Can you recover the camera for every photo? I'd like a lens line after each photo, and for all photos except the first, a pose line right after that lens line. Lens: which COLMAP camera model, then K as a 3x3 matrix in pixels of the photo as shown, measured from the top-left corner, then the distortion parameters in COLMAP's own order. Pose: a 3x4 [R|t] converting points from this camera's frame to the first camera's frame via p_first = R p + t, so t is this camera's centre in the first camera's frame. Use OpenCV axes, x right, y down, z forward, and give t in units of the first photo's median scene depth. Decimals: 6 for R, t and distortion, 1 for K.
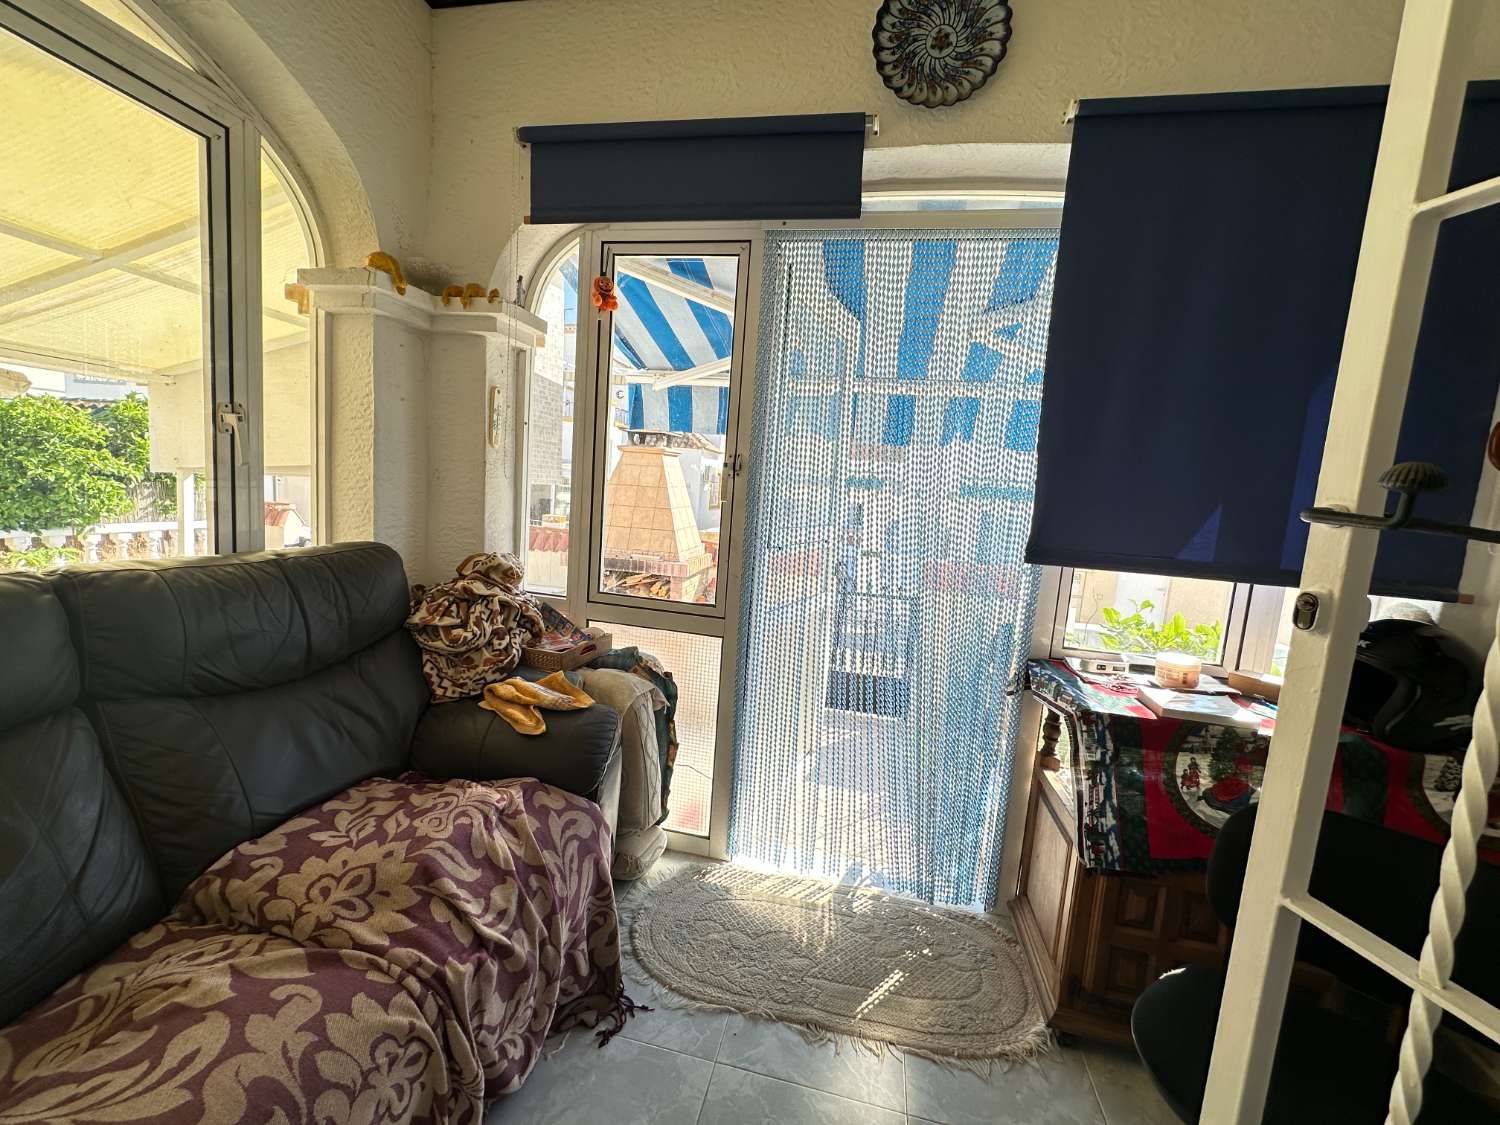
lens RADIAL K [[596.7, 0, 750.5], [0, 596.7, 559.6], [0, 0, 1]] dist [-0.003207, 0.000896]
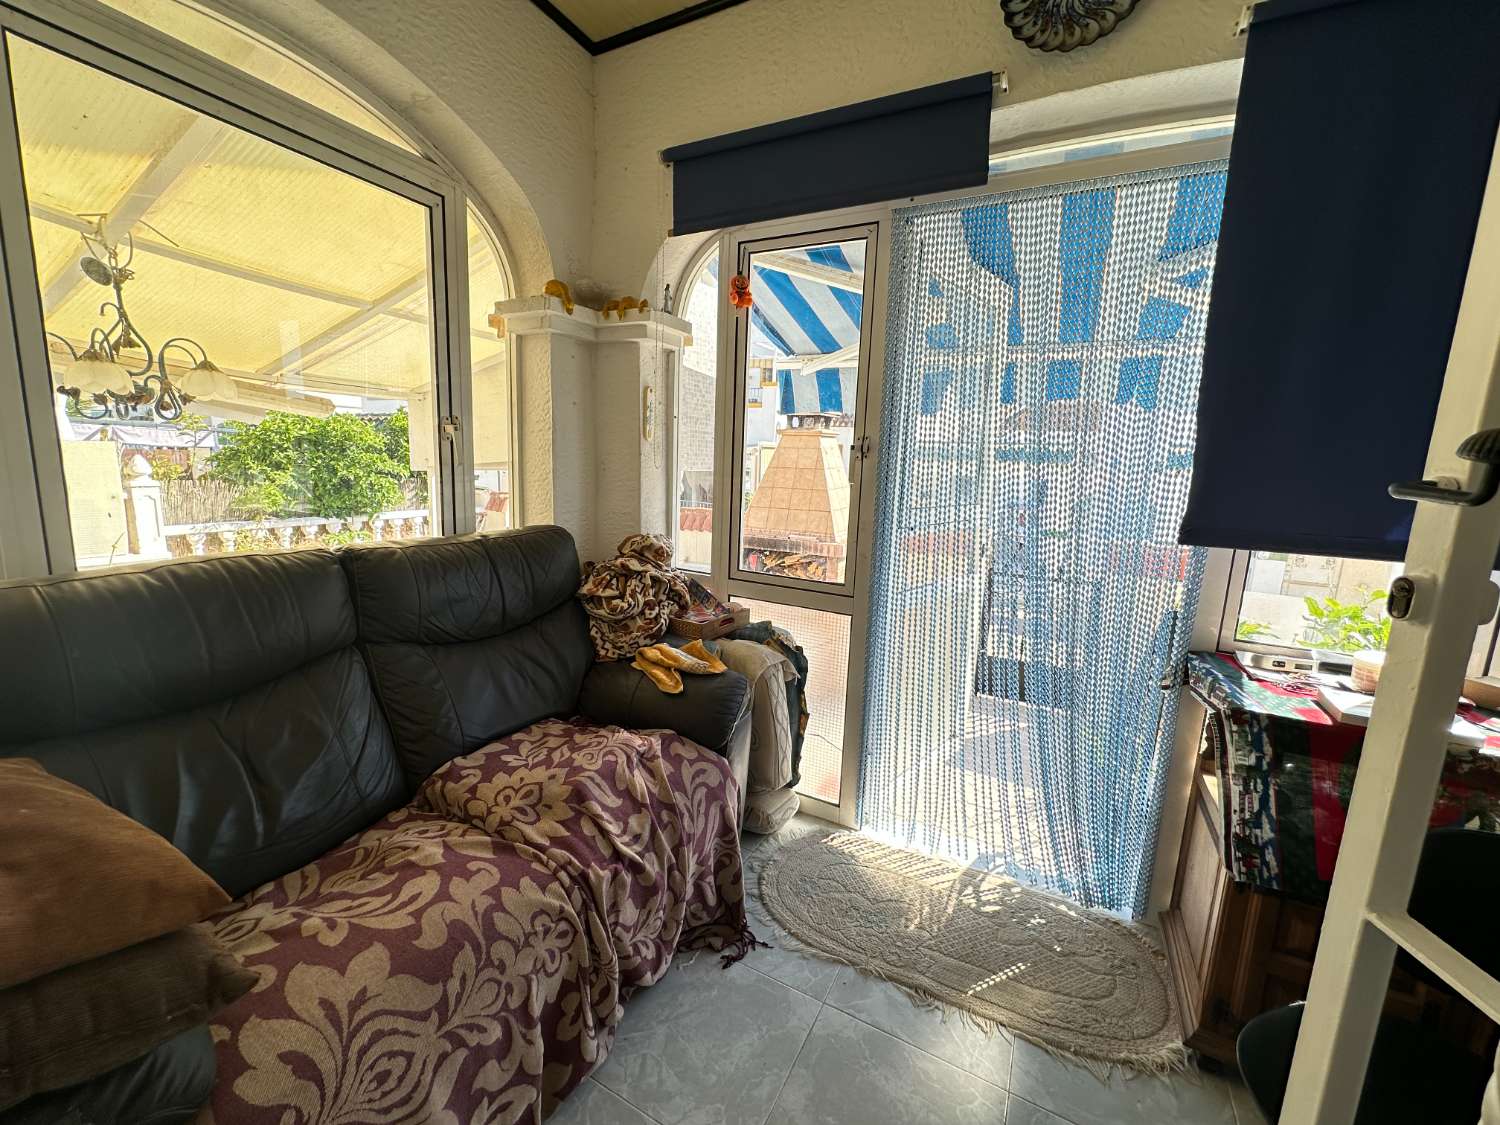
lens RADIAL K [[596.7, 0, 751.4], [0, 596.7, 559.2], [0, 0, 1]] dist [-0.003207, 0.000896]
pose [[0.960755, 0.008920, -0.277254, 0.094688], [-0.000022, 0.999485, 0.032079, 0.000059], [0.277398, -0.030814, 0.960261, -0.047706]]
